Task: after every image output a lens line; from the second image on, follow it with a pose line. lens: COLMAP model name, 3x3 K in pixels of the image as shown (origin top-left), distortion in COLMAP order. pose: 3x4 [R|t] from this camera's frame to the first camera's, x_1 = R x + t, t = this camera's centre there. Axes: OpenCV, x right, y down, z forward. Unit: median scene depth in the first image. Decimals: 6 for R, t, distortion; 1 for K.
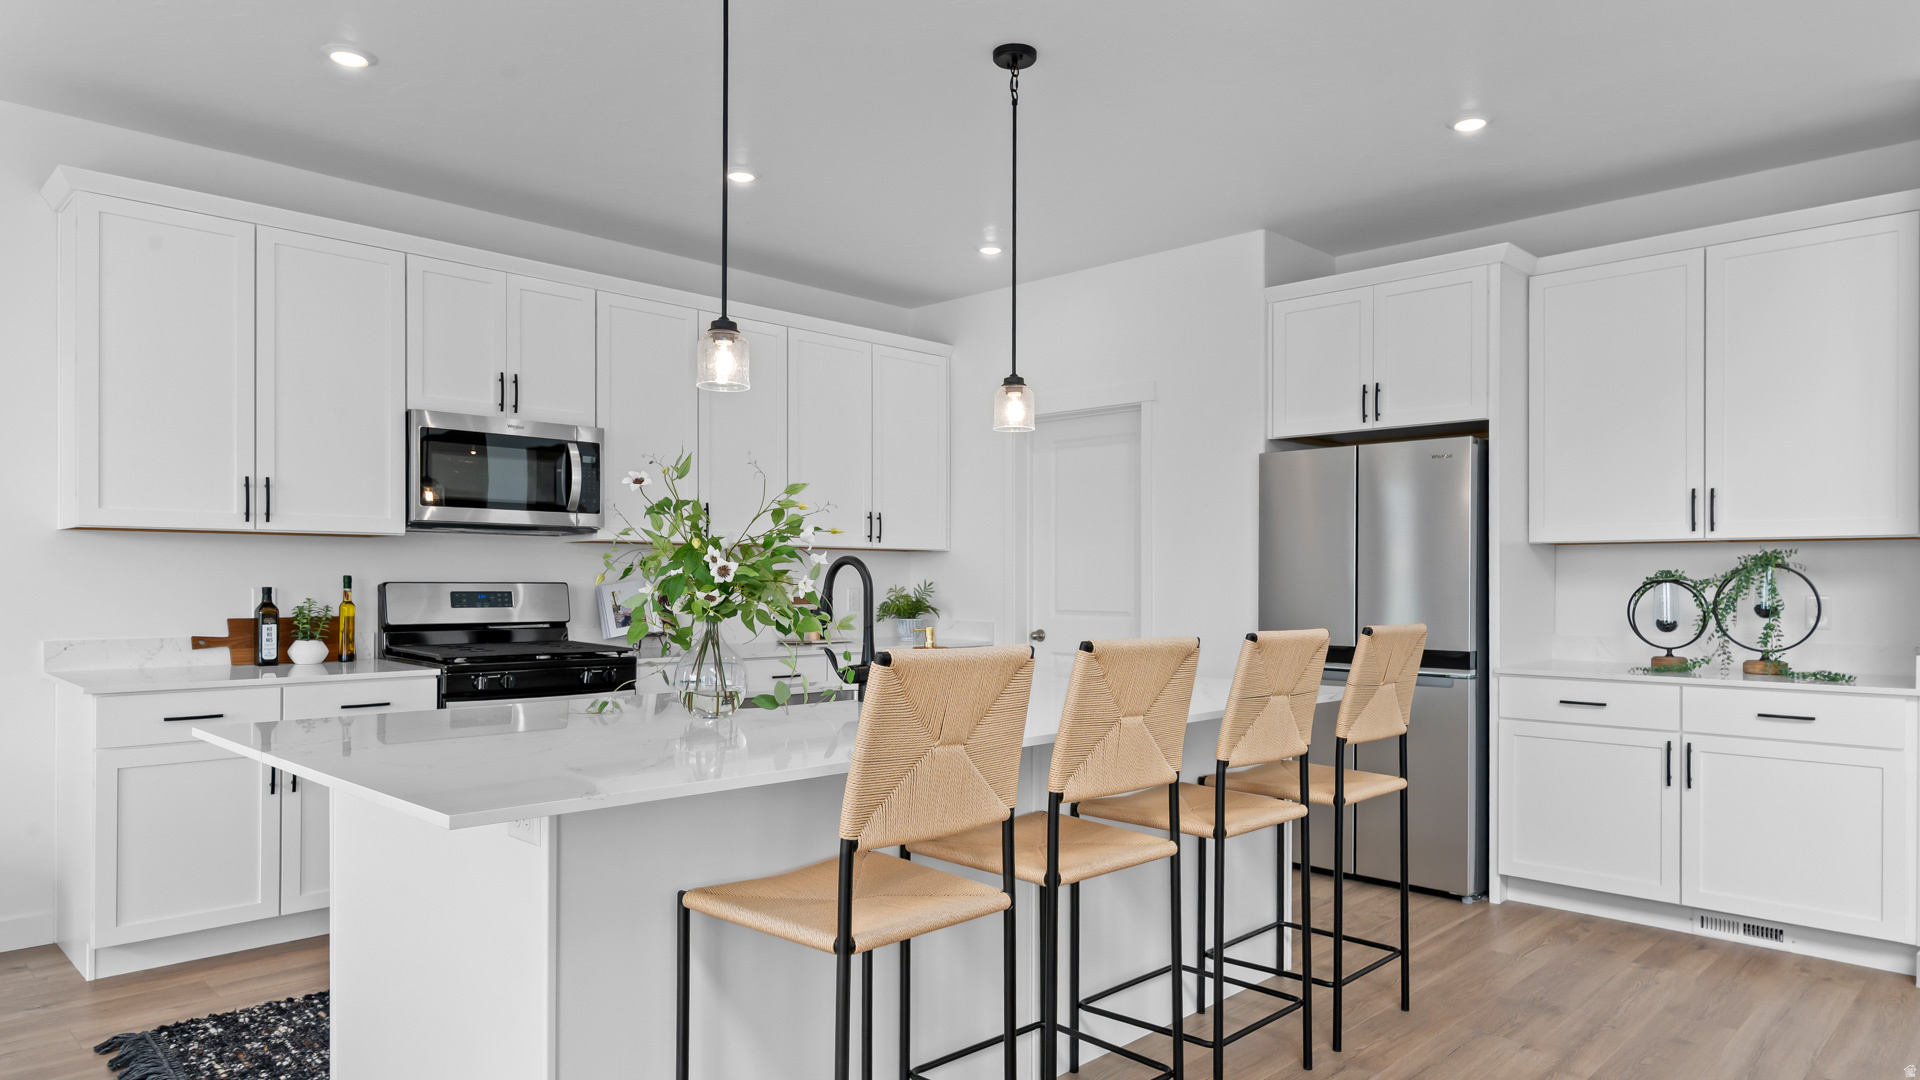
lens RADIAL K [[1195.9, 0, 962.2], [0, 1195.9, 578.5], [0, 0, 1]] dist [0.003401, 0.000224]
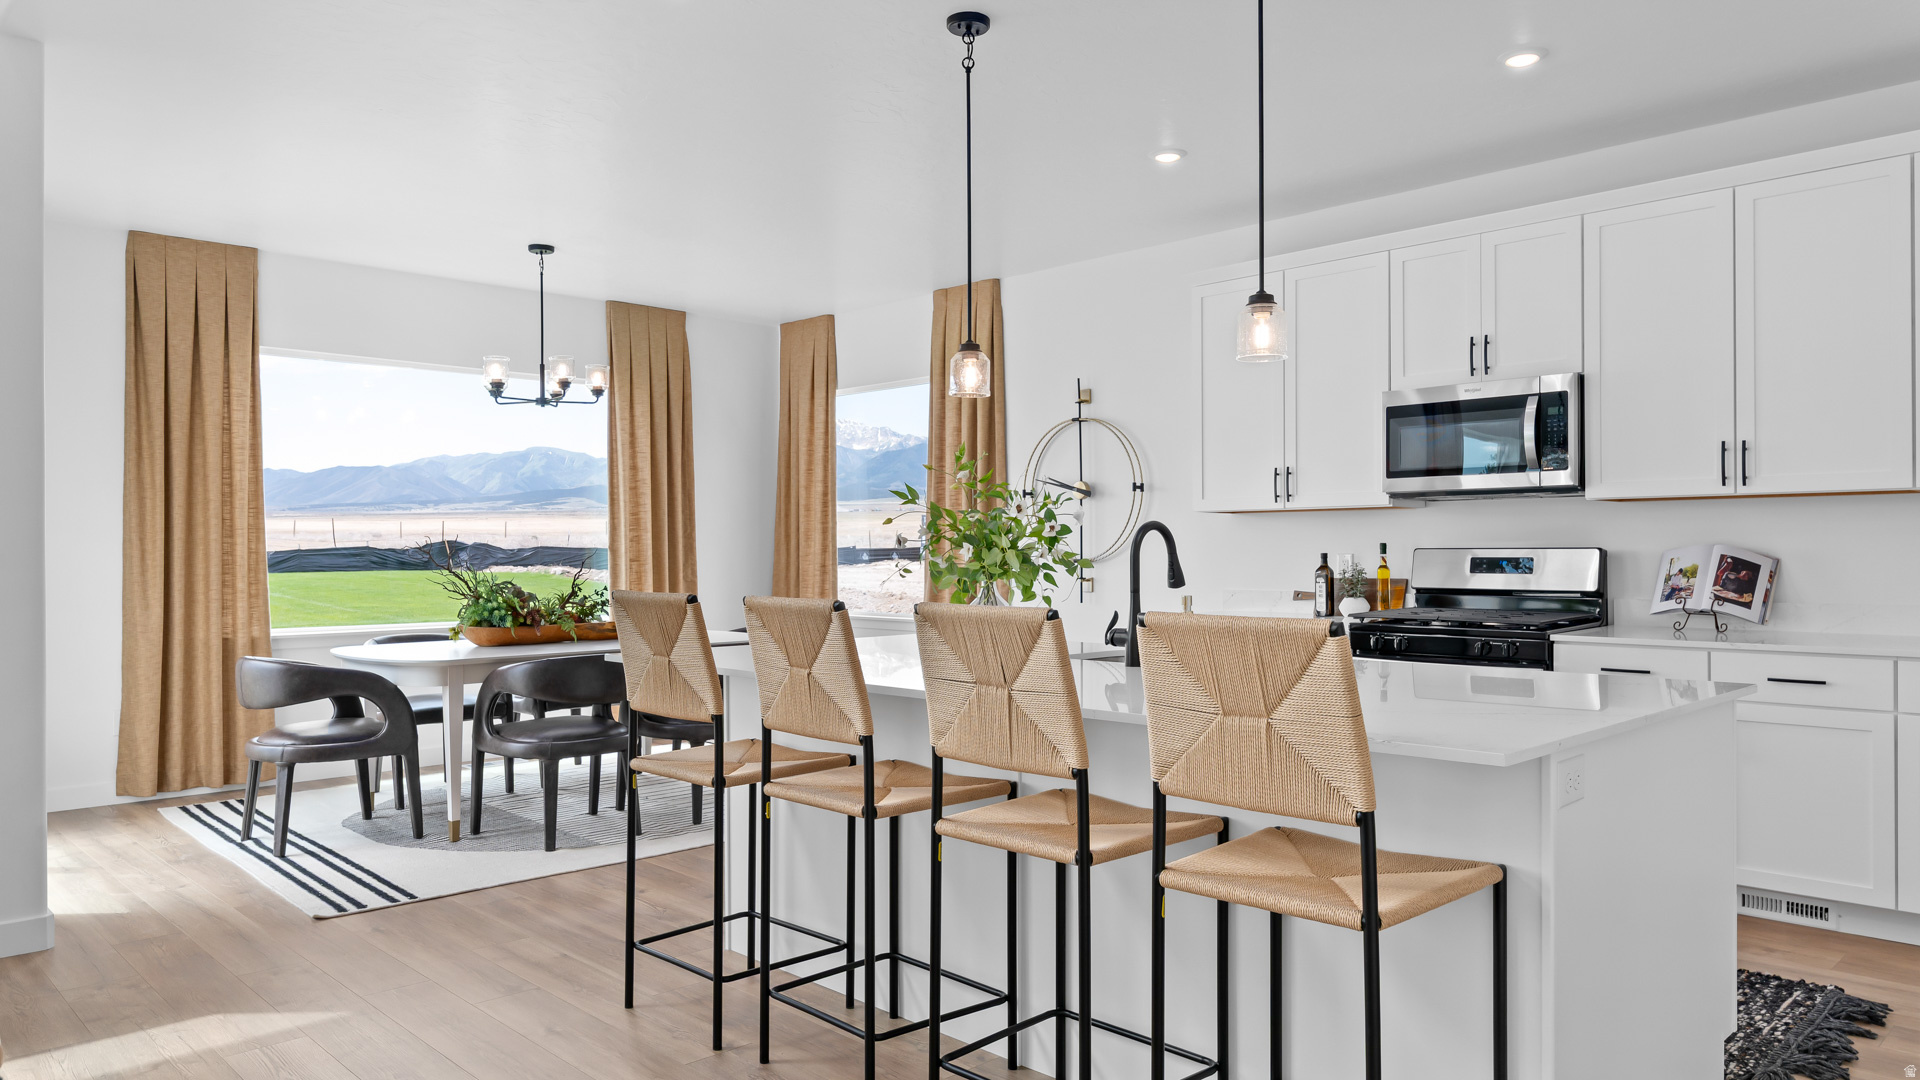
lens RADIAL K [[1222.8, 0, 960.0], [0, 1222.8, 540.0], [0, 0, 1]] dist [-0.001068, 0.000771]
pose [[-0.040457, -0.011081, -0.999120, 0.675119], [0.007040, 0.999911, -0.011375, 0.005227], [0.999156, -0.007494, -0.040375, 0.643204]]
